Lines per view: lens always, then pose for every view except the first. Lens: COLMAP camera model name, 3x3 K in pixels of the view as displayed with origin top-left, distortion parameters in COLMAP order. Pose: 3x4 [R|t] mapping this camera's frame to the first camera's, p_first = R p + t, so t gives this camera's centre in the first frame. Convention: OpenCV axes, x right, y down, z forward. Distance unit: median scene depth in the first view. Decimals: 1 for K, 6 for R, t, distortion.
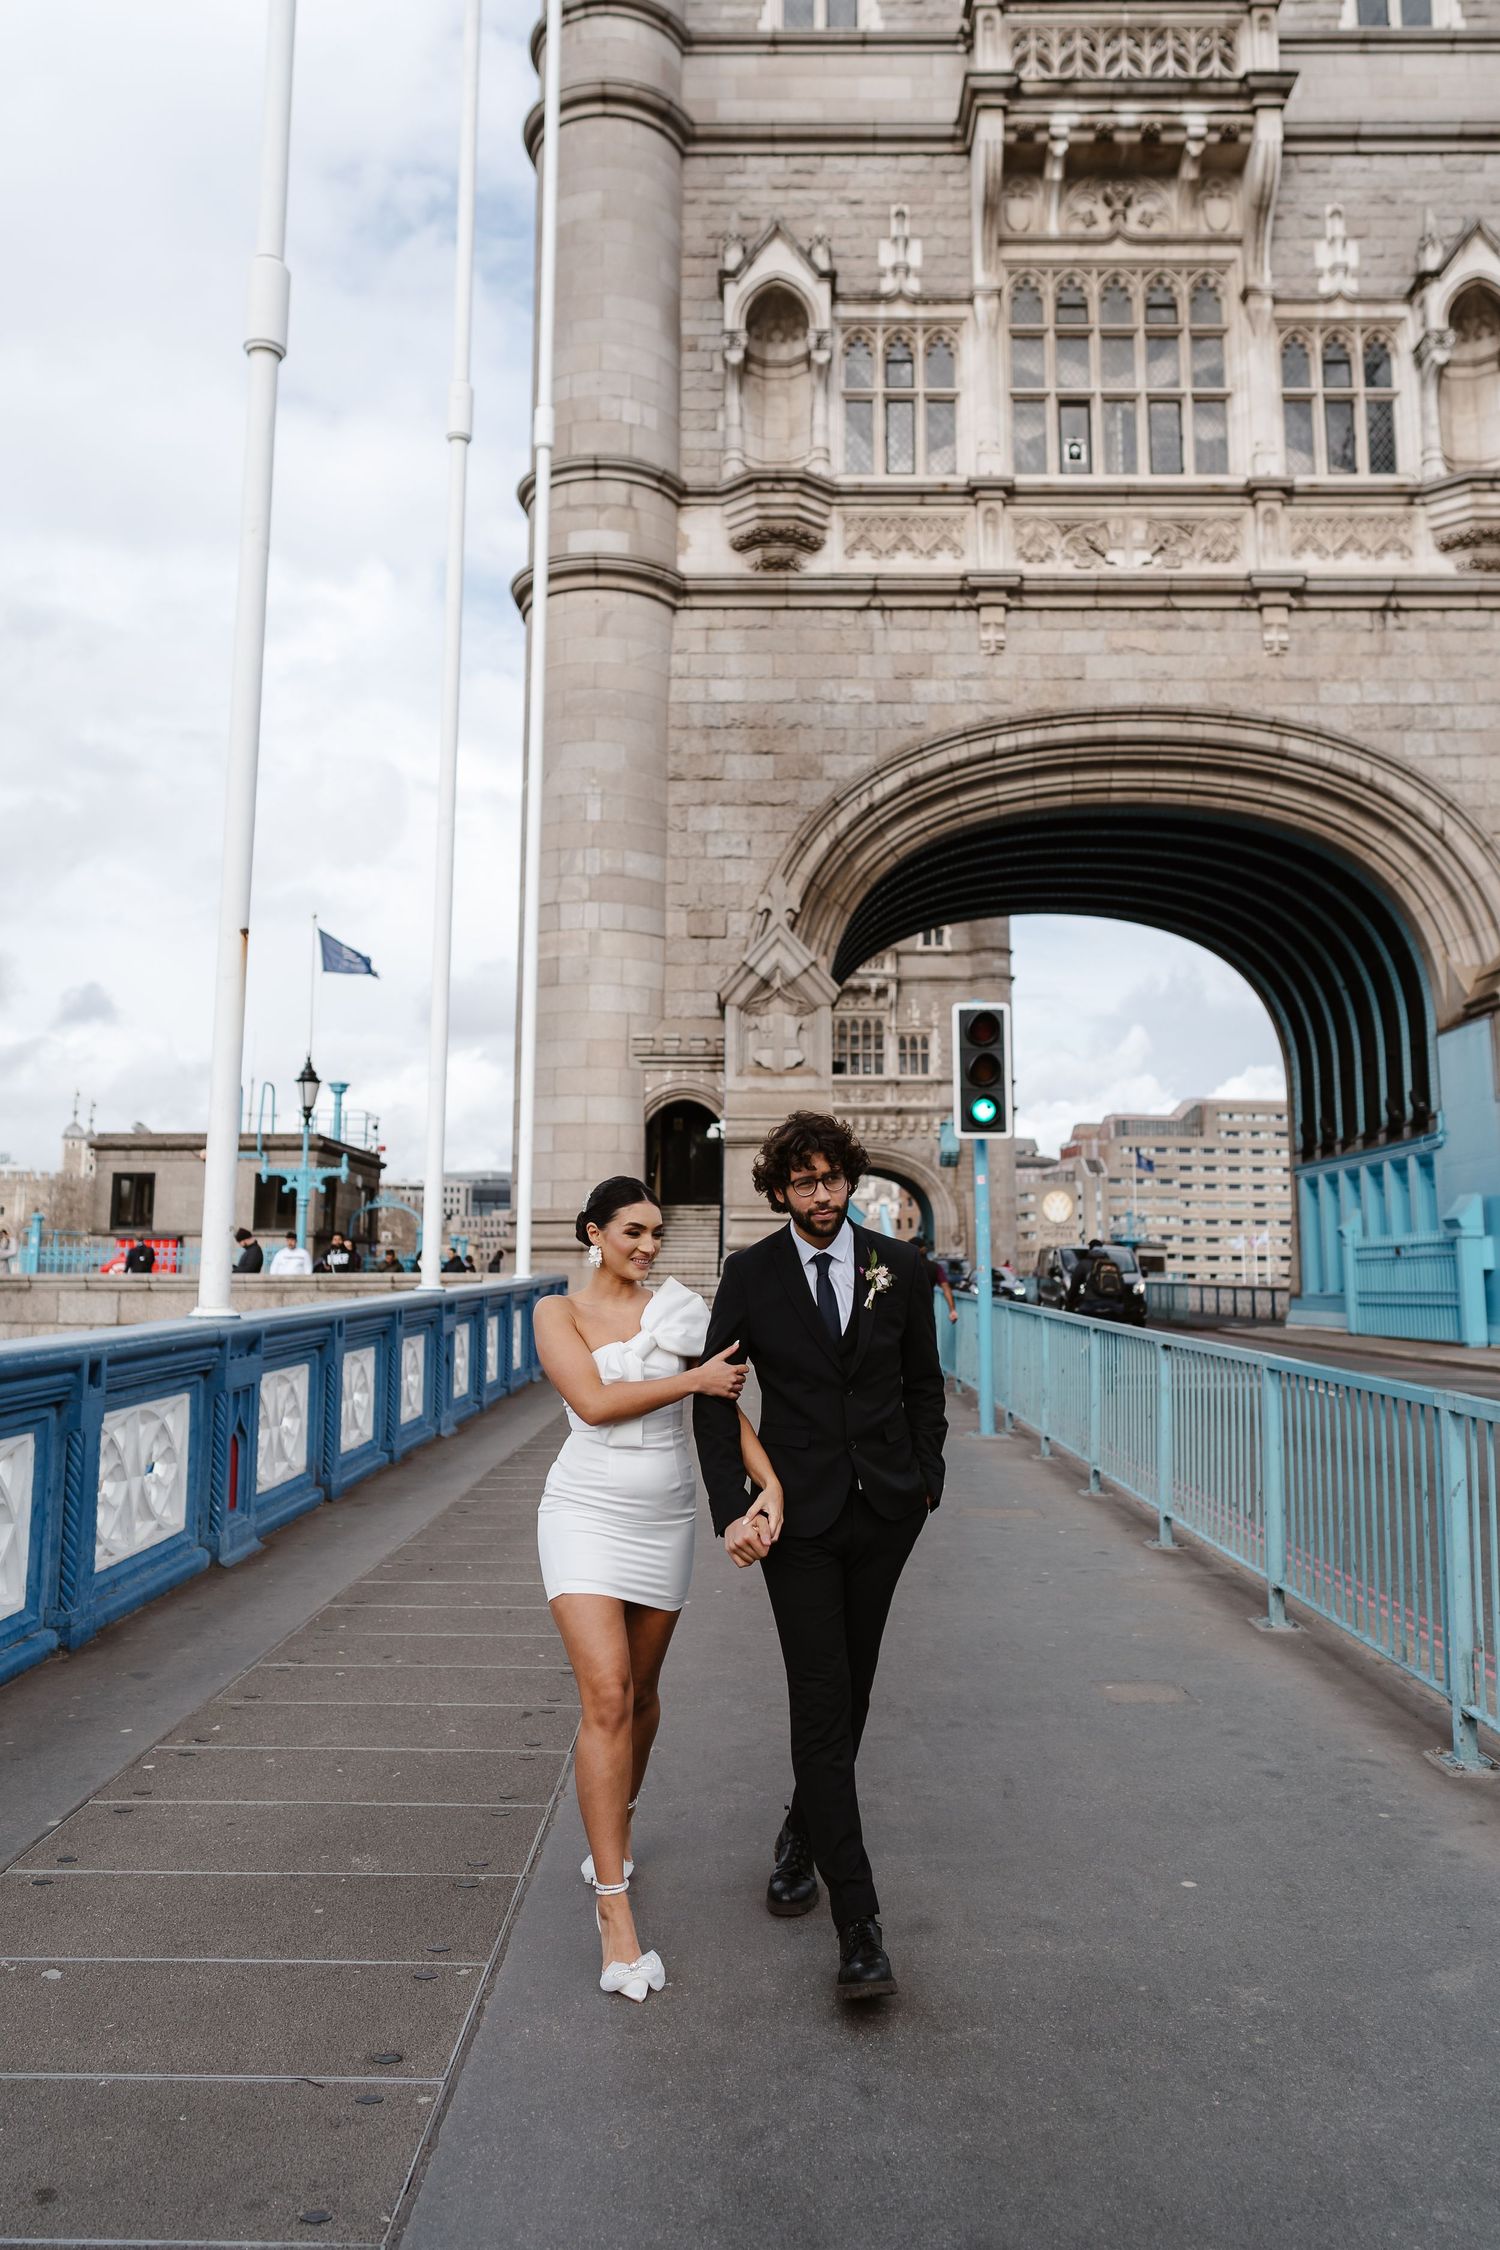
lens RADIAL K [[1679.0, 0, 717.8], [0, 1679.0, 1057.7], [0, 0, 1]] dist [-0.000713, 0.001800]
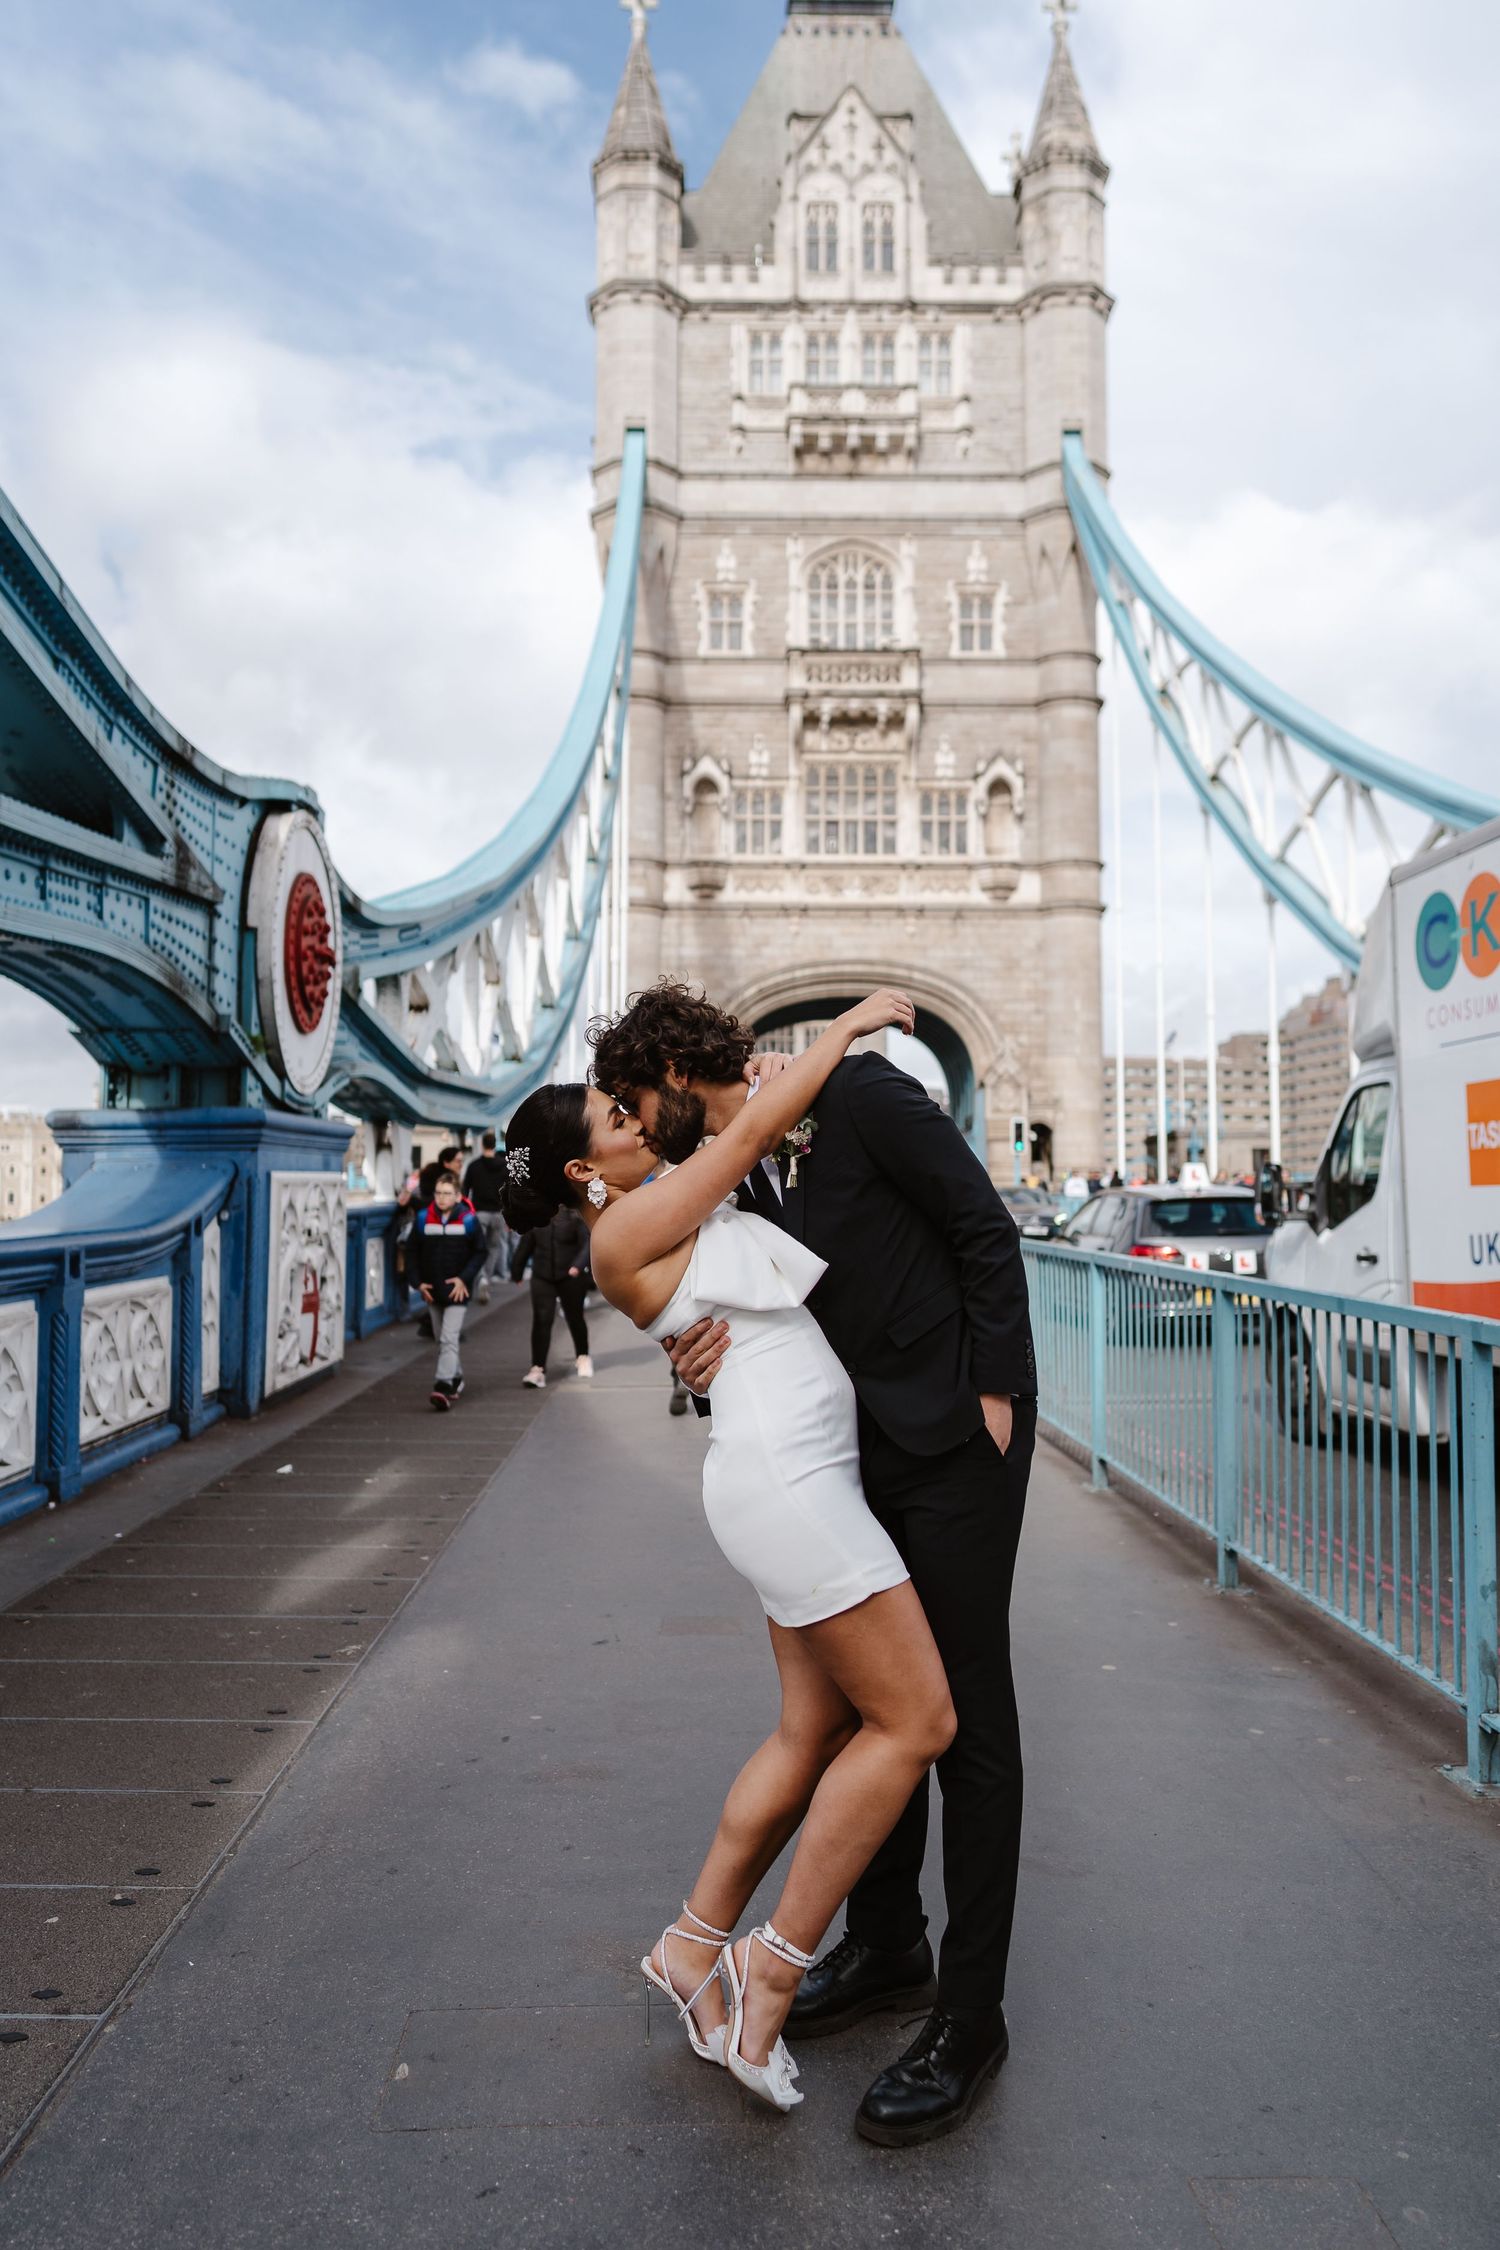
lens RADIAL K [[1921.1, 0, 728.8], [0, 1921.1, 1140.9], [0, 0, 1]] dist [0.012344, -0.038653]
pose [[0.999937, -0.001343, 0.011171, 0.036355], [0.000348, 0.996070, 0.088571, -0.187581], [-0.011246, -0.088562, 0.996007, -1.760629]]
